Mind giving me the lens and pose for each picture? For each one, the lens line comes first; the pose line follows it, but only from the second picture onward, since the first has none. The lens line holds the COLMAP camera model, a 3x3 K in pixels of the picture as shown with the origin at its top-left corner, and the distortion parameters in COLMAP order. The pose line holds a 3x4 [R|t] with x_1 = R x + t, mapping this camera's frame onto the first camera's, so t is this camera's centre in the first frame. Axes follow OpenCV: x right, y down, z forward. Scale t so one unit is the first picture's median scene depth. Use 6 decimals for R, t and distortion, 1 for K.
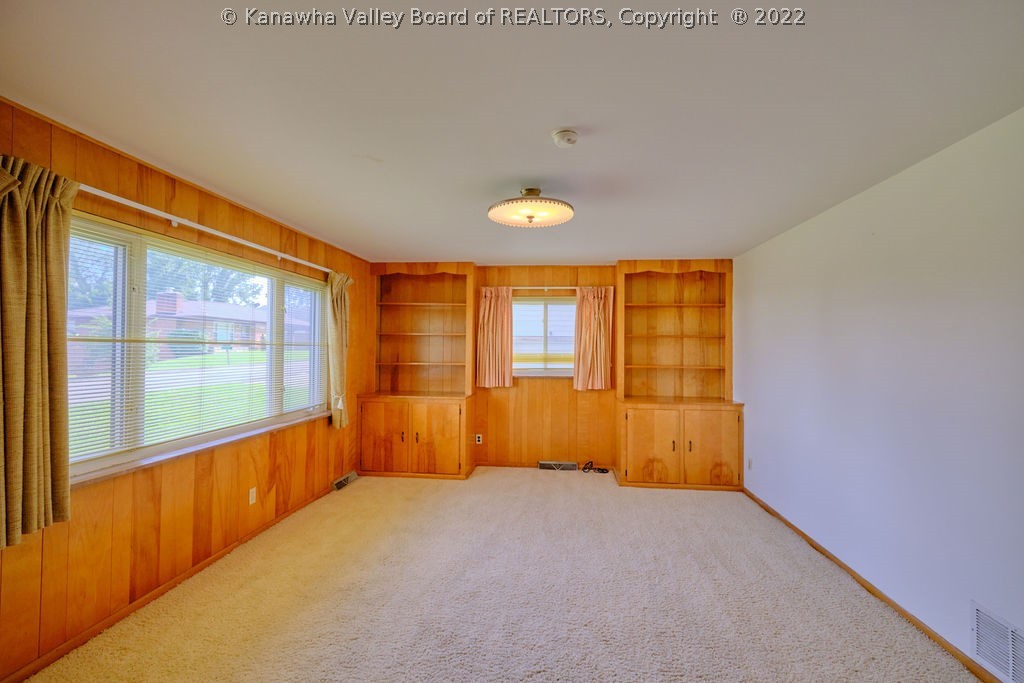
lens RADIAL K [[450.5, 0, 512.0], [0, 450.5, 341.5], [0, 0, 1]] dist [0.000437, -0.006112]
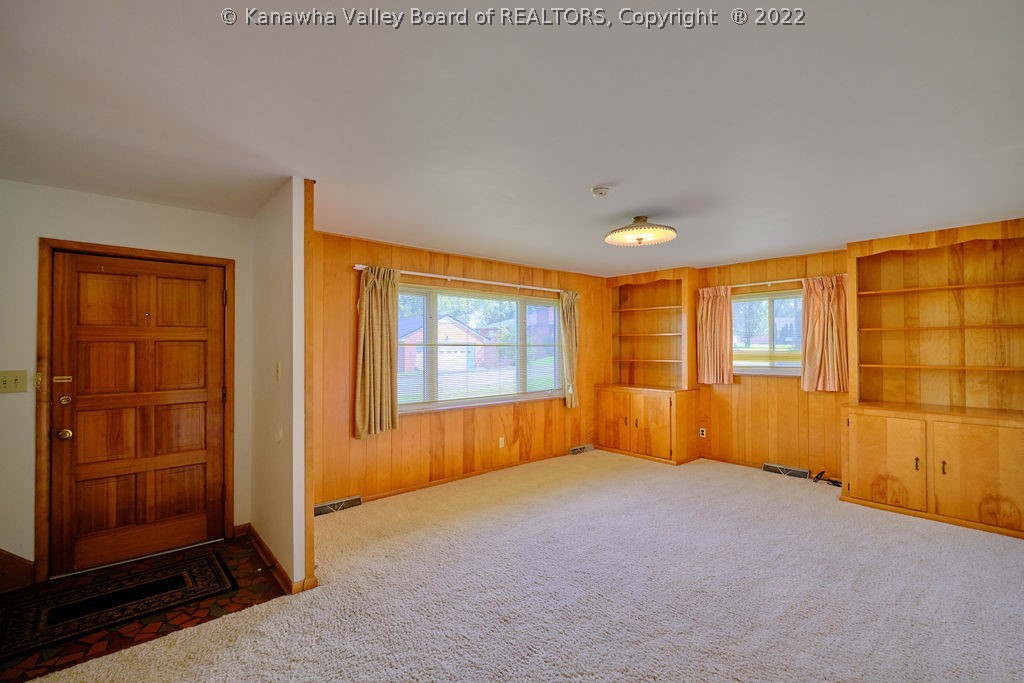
lens RADIAL K [[450.5, 0, 512.0], [0, 450.5, 341.5], [0, 0, 1]] dist [0.000437, -0.006112]
pose [[0.728608, -0.019785, -0.684646, 0.359564], [0.019585, 0.999776, -0.008050, 0.003334], [0.684651, -0.007543, 0.728832, -0.078794]]
